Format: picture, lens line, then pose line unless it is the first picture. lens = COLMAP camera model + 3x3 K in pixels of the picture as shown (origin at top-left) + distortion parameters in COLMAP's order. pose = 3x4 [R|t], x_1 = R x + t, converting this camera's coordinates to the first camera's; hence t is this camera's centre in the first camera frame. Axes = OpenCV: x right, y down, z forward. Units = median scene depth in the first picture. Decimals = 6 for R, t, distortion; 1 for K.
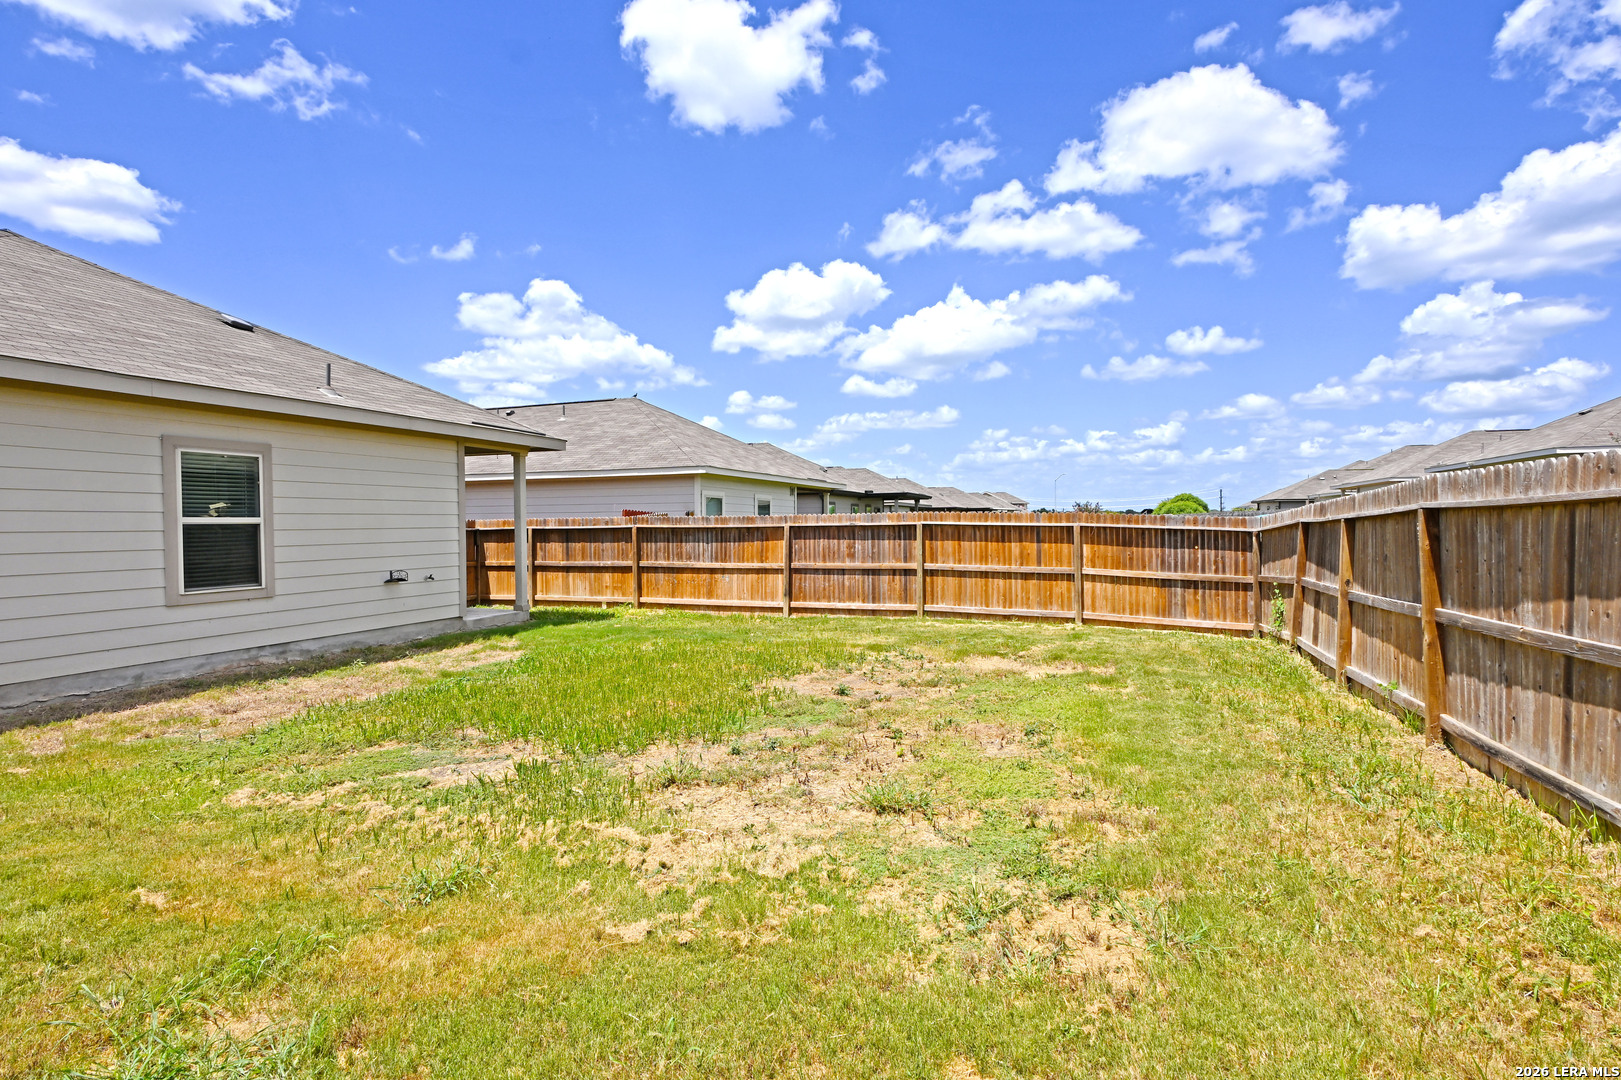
lens RADIAL K [[733.4, 0, 808.3], [0, 733.4, 540.5], [0, 0, 1]] dist [0.000338, 0.000183]
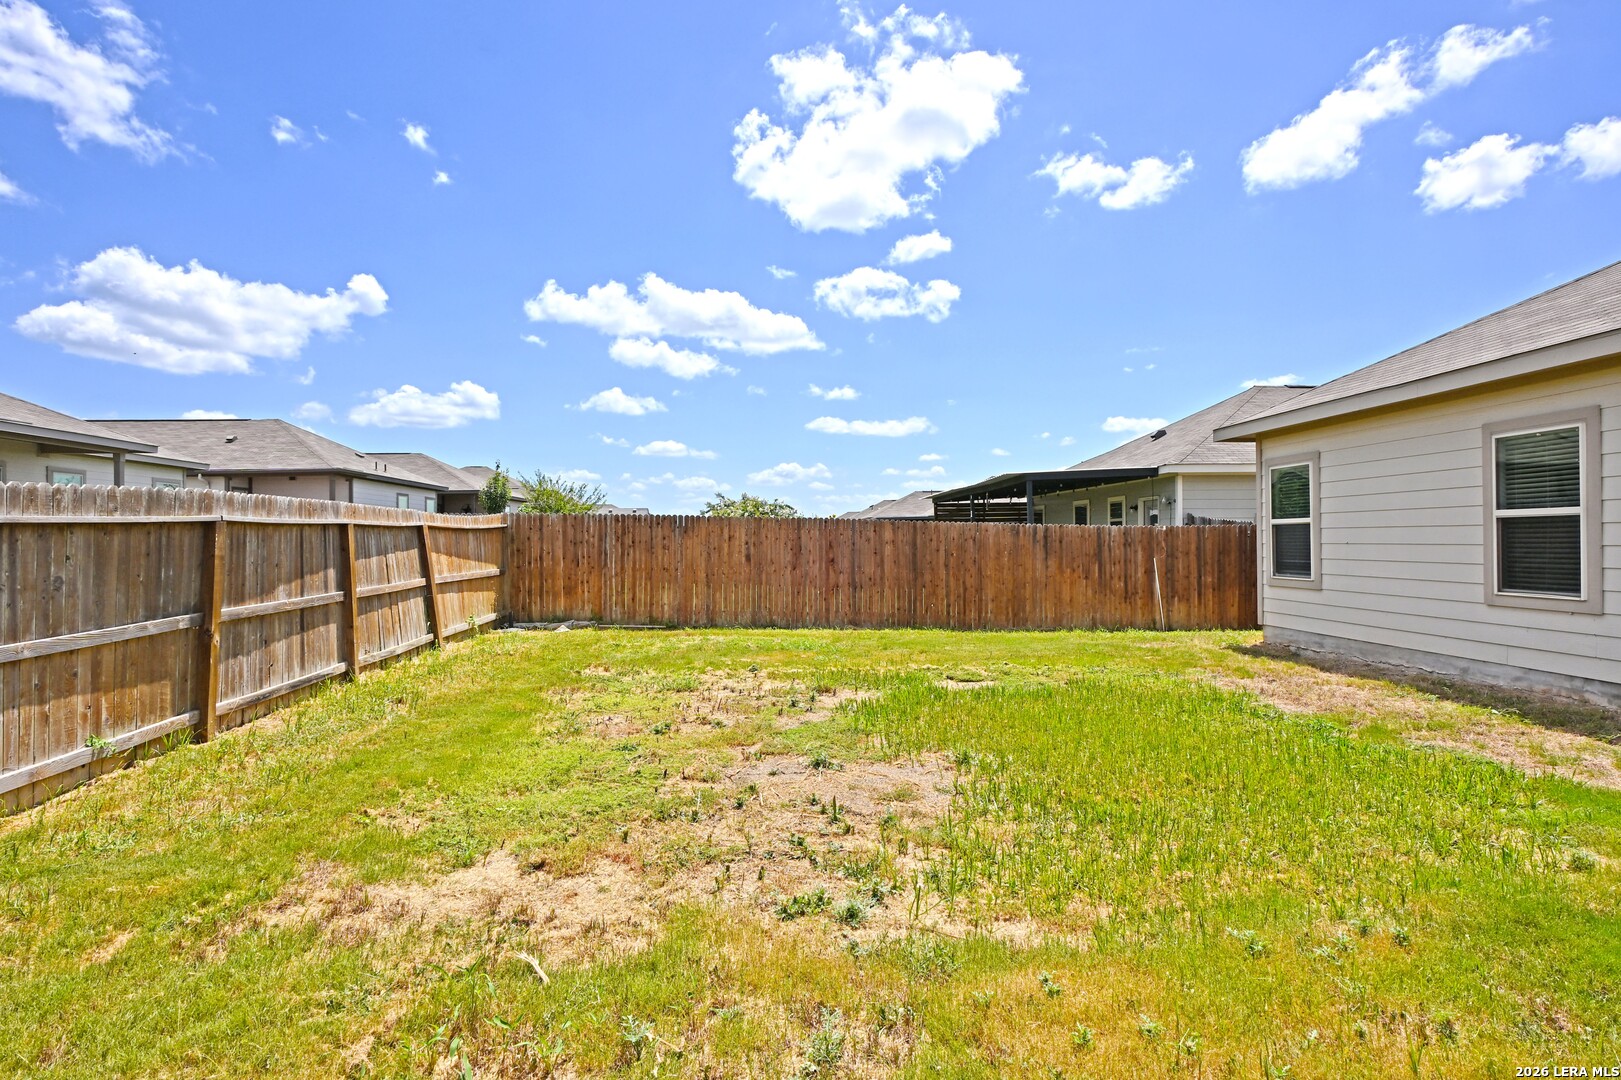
lens RADIAL K [[859.9, 0, 845.2], [0, 859.9, 539.0], [0, 0, 1]] dist [0.042107, 0.000522]
pose [[-0.895695, 0.016281, -0.444370, 0.330977], [0.006272, 0.999693, 0.023985, -0.024217], [0.444624, 0.018696, -0.895522, 1.471259]]
